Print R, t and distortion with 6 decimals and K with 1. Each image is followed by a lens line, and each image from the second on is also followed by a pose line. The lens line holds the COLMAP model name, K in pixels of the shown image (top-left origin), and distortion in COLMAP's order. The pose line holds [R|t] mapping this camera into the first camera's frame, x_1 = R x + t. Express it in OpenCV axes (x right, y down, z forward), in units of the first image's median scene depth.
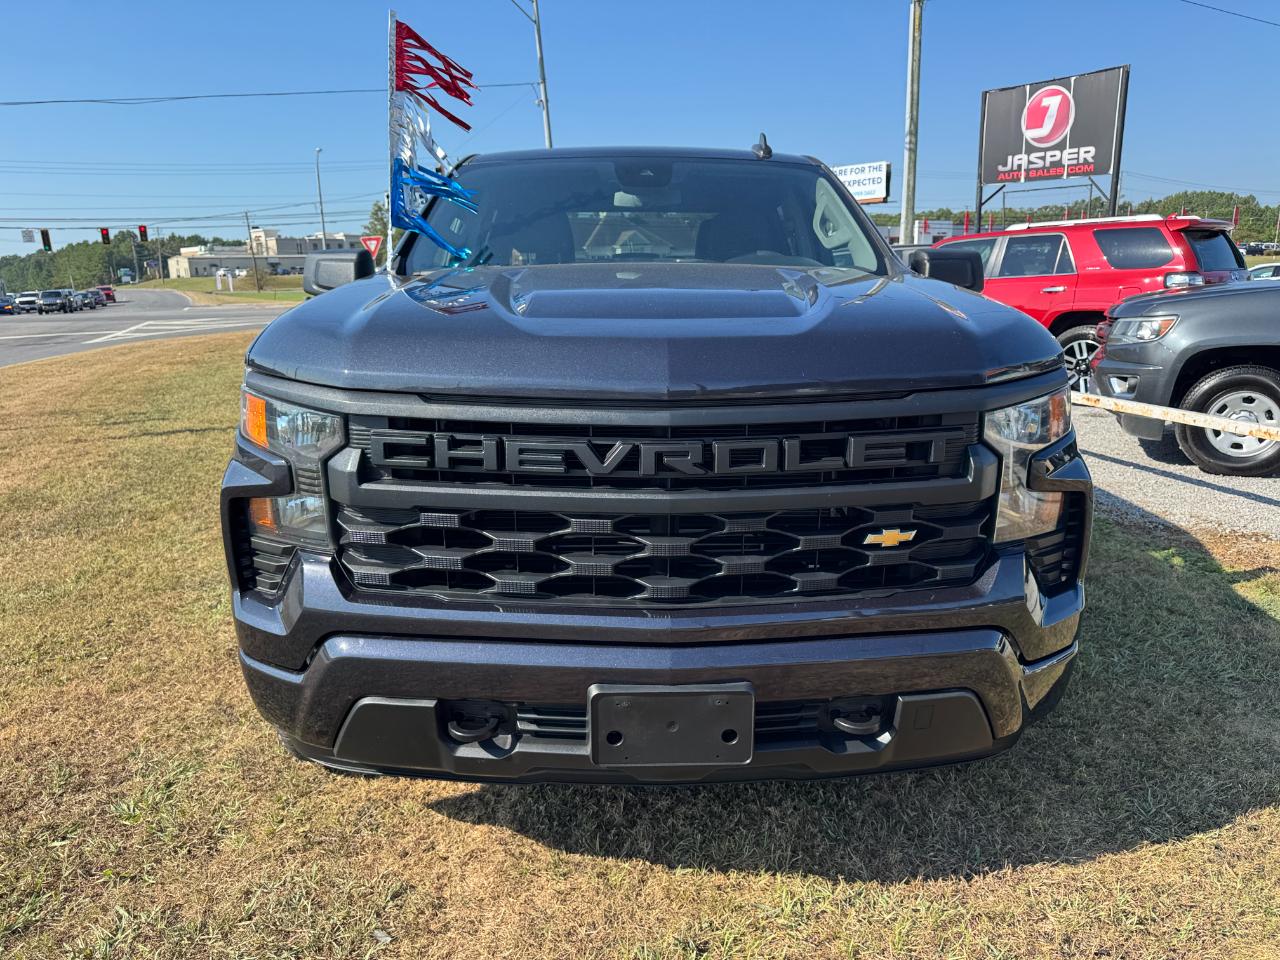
lens RADIAL K [[869.2, 0, 640.0], [0, 869.2, 480.0], [0, 0, 1]] dist [0.005044, -0.010006]
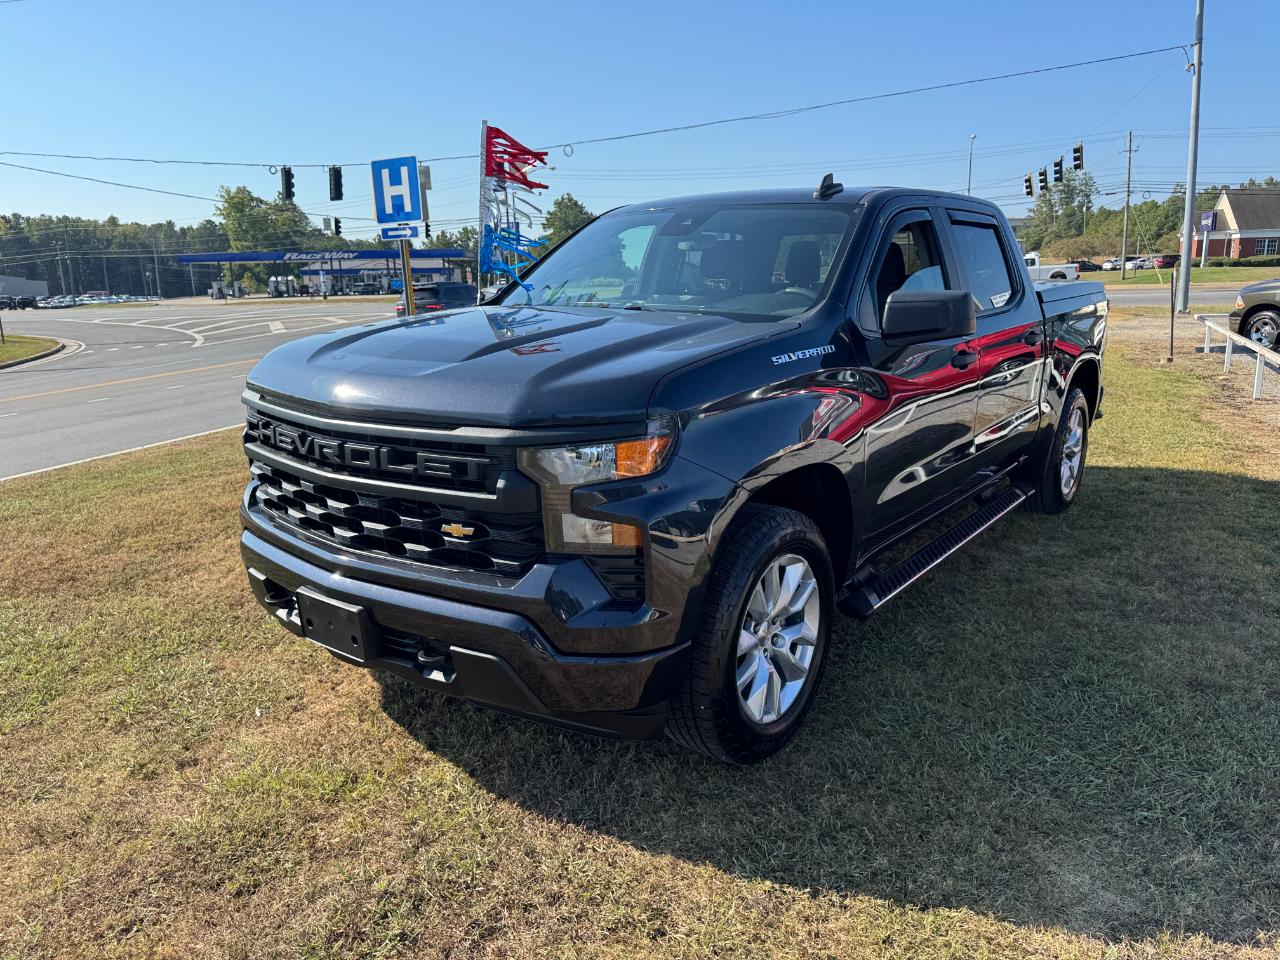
lens RADIAL K [[869.2, 0, 640.0], [0, 869.2, 480.0], [0, 0, 1]] dist [0.005044, -0.010006]
pose [[0.796567, 0.146248, -0.586593, 1.312796], [-0.140433, 0.988519, 0.055754, -0.128018], [0.588013, 0.037966, 0.807960, 0.062440]]
